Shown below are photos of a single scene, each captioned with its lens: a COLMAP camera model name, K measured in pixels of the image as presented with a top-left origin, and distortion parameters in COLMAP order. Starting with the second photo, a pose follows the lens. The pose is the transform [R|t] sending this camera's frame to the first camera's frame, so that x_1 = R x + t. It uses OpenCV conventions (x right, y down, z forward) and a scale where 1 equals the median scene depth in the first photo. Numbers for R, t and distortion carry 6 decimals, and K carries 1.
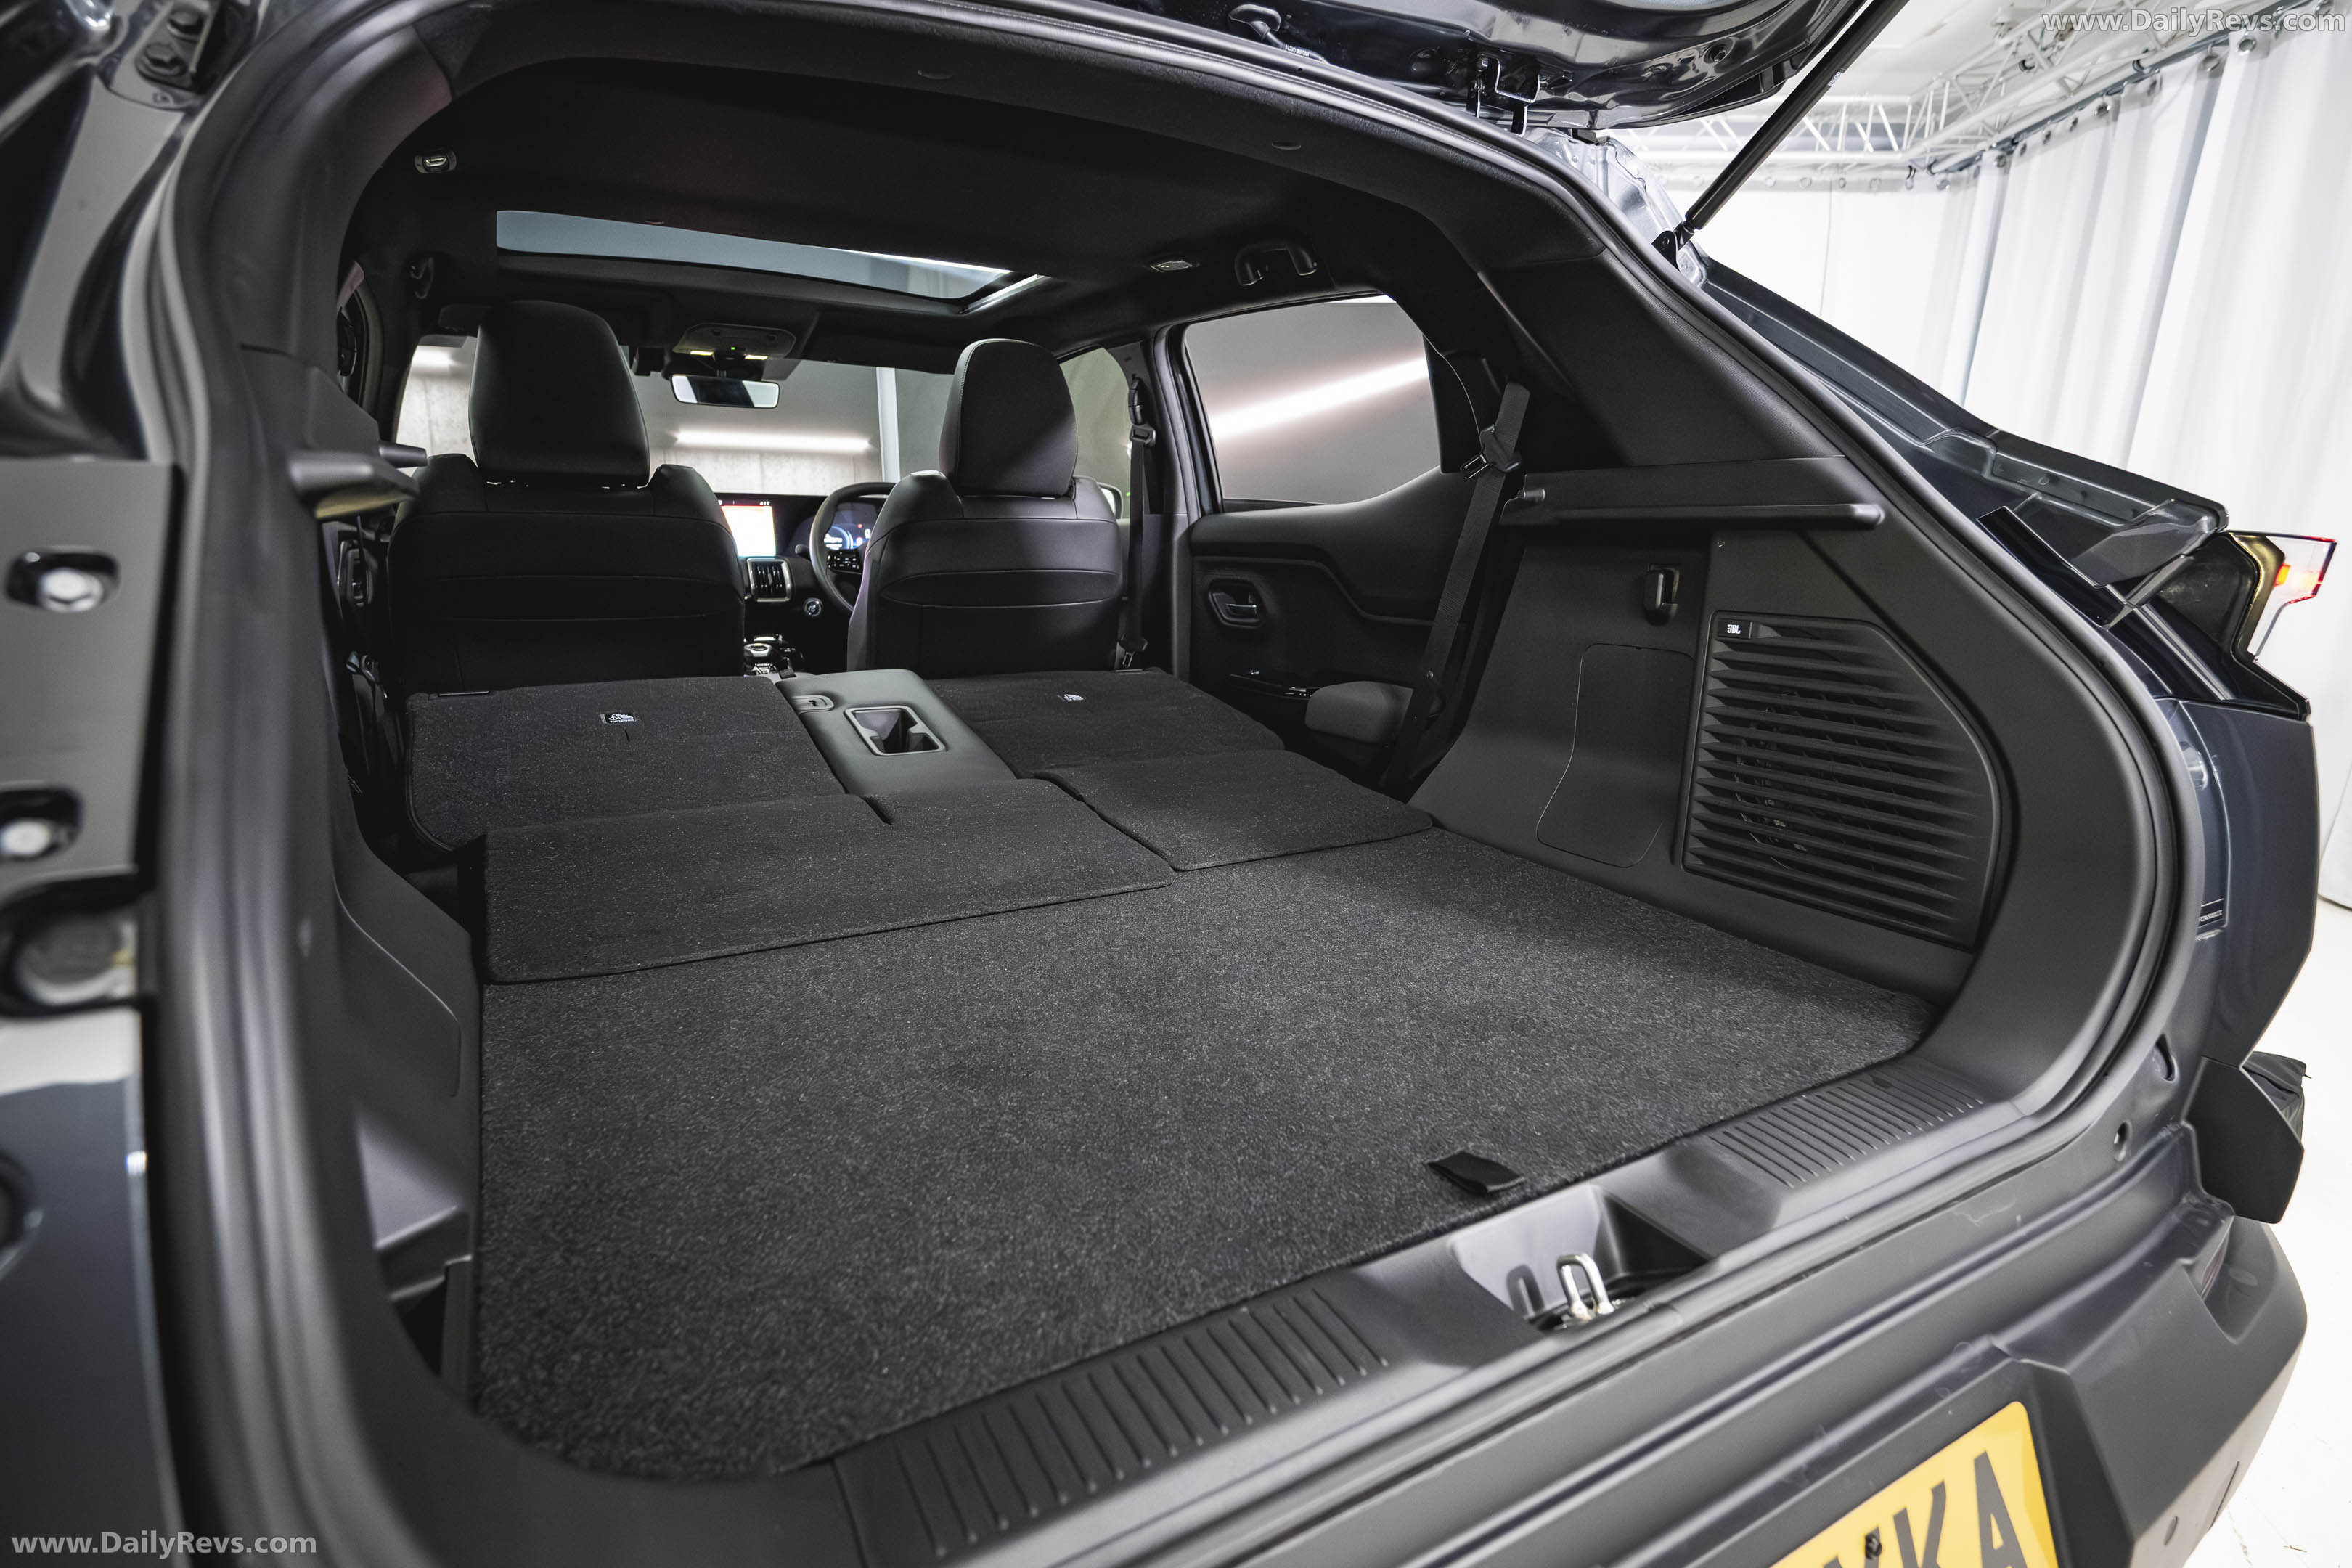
lens RADIAL K [[1155.7, 0, 1192.2], [0, 1155.7, 814.9], [0, 0, 1]] dist [0.000338, -0.000983]
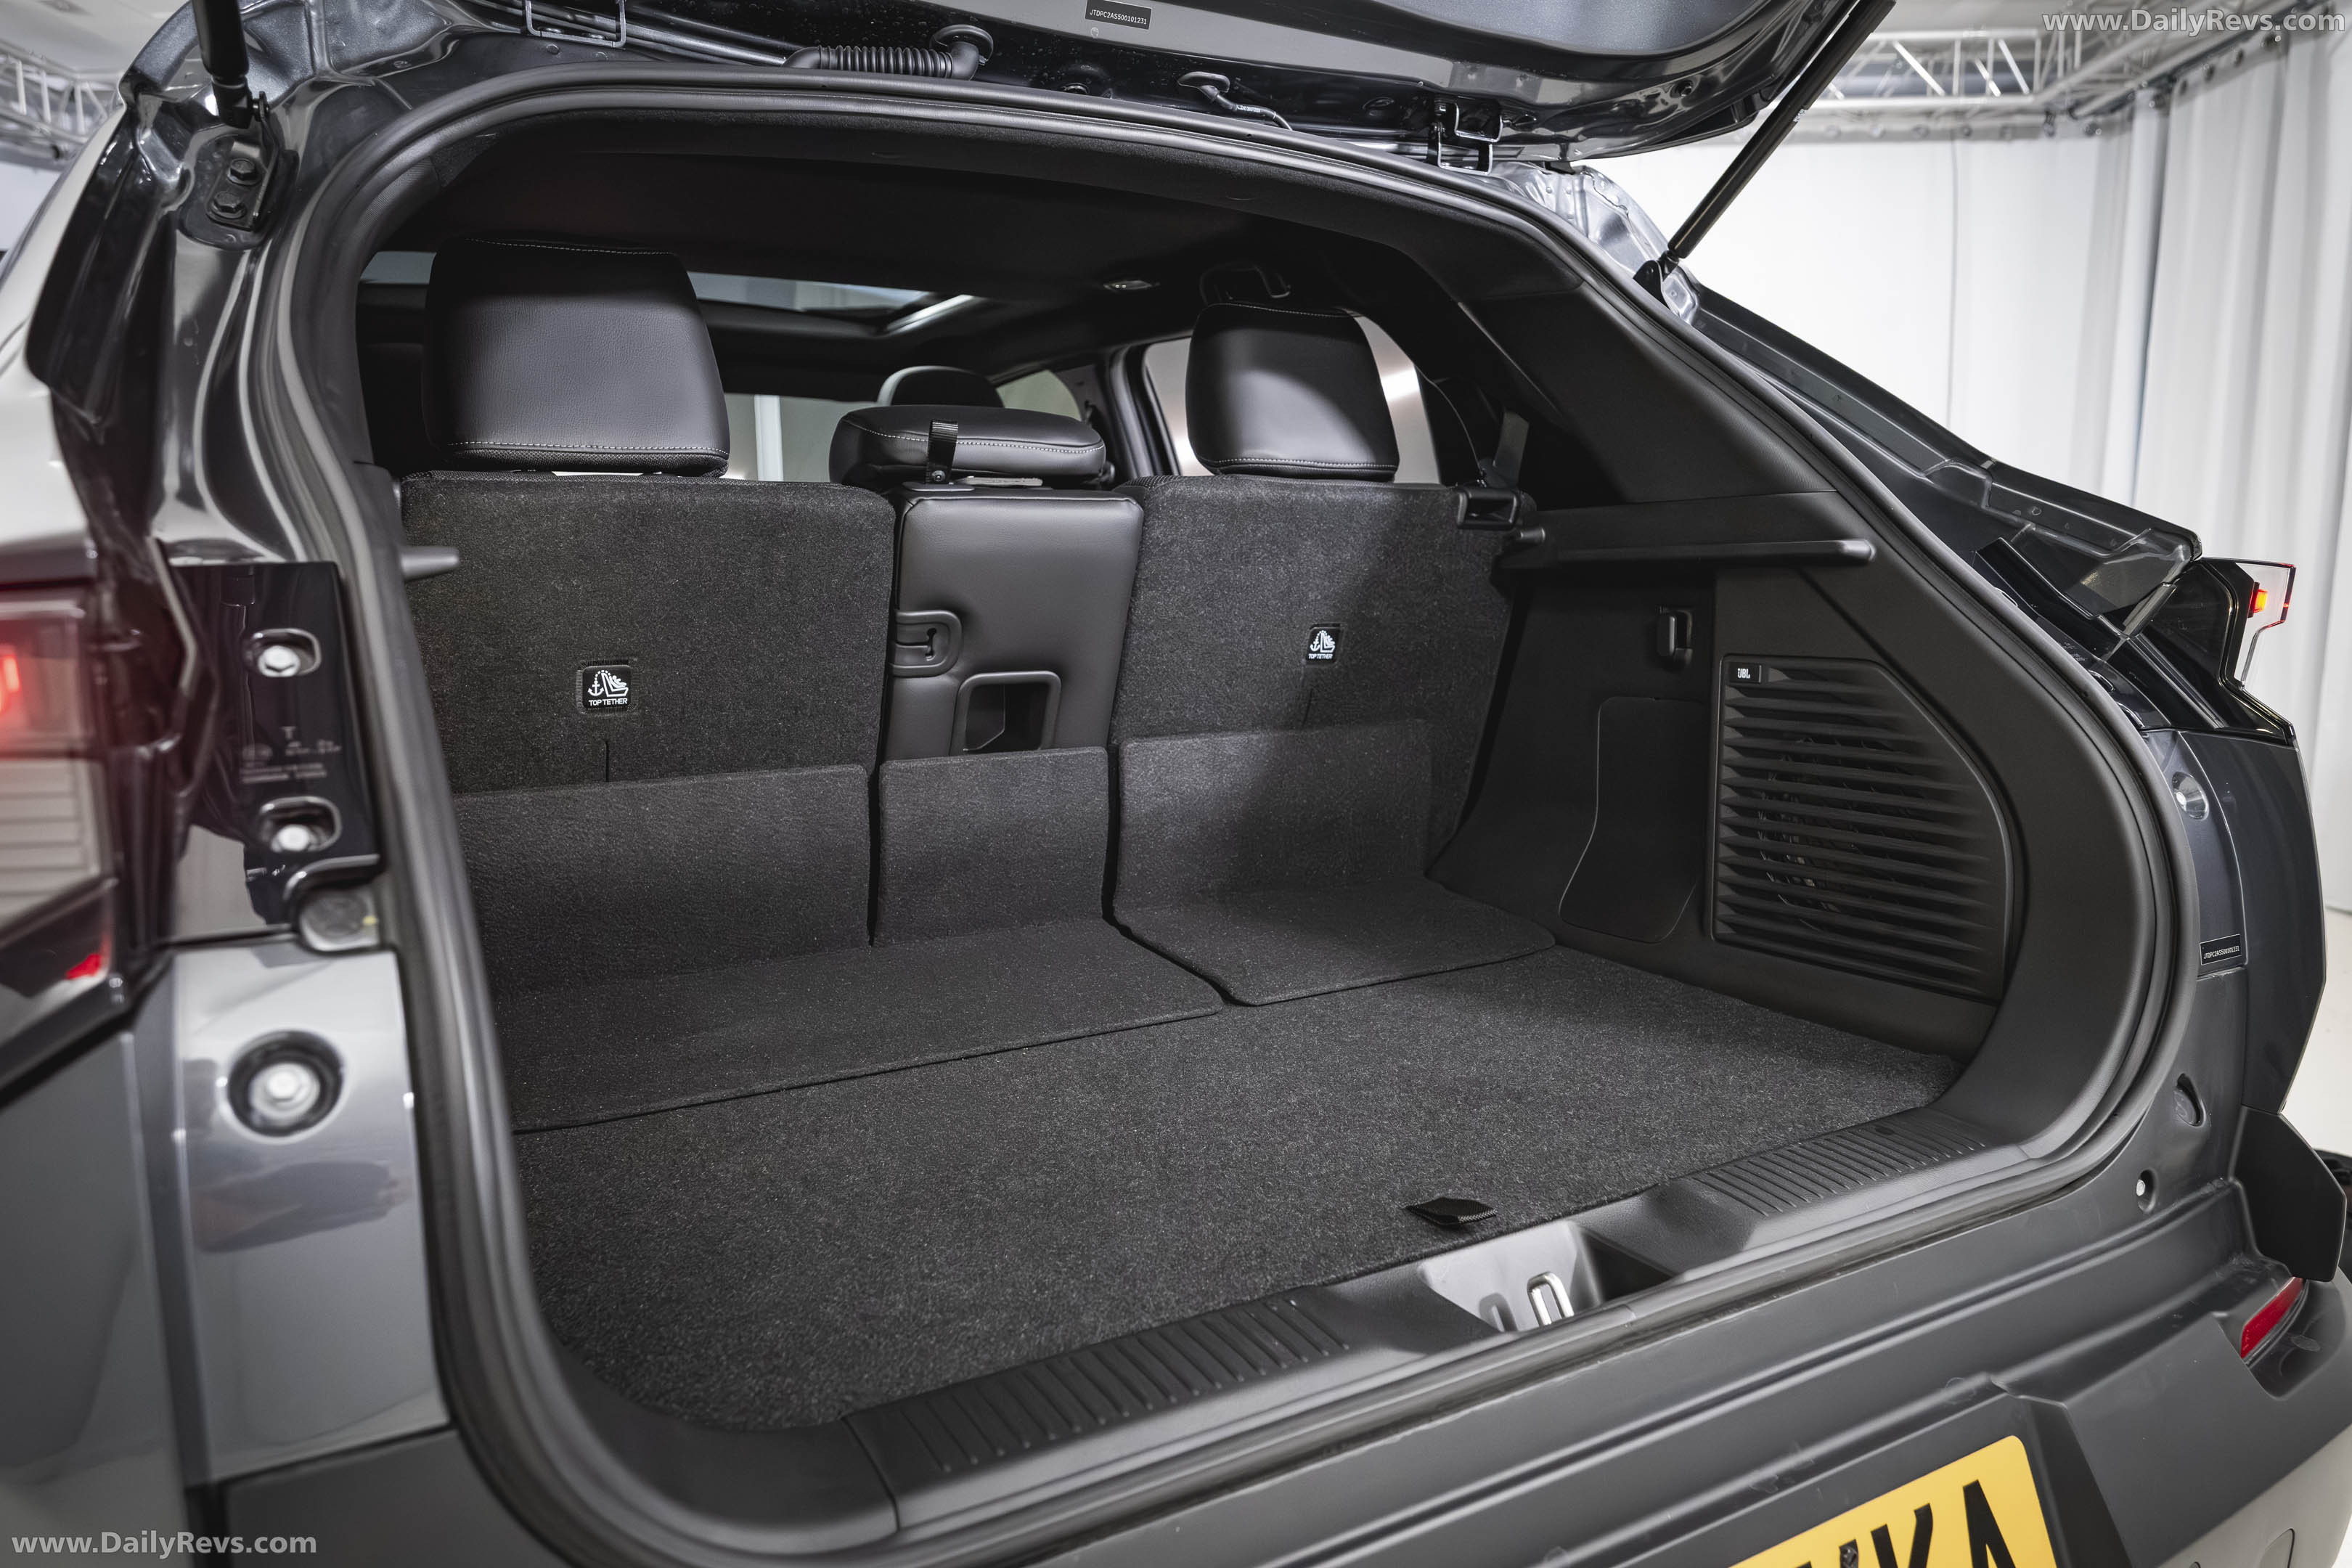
lens RADIAL K [[1599.3, 0, 1174.7], [0, 1599.3, 780.1], [0, 0, 1]] dist [0.000214, -0.000570]
pose [[0.999642, -0.026715, 0.001423, 0.009697], [0.026703, 0.993113, -0.114073, 0.059346], [0.001634, 0.114070, 0.993471, -0.268693]]
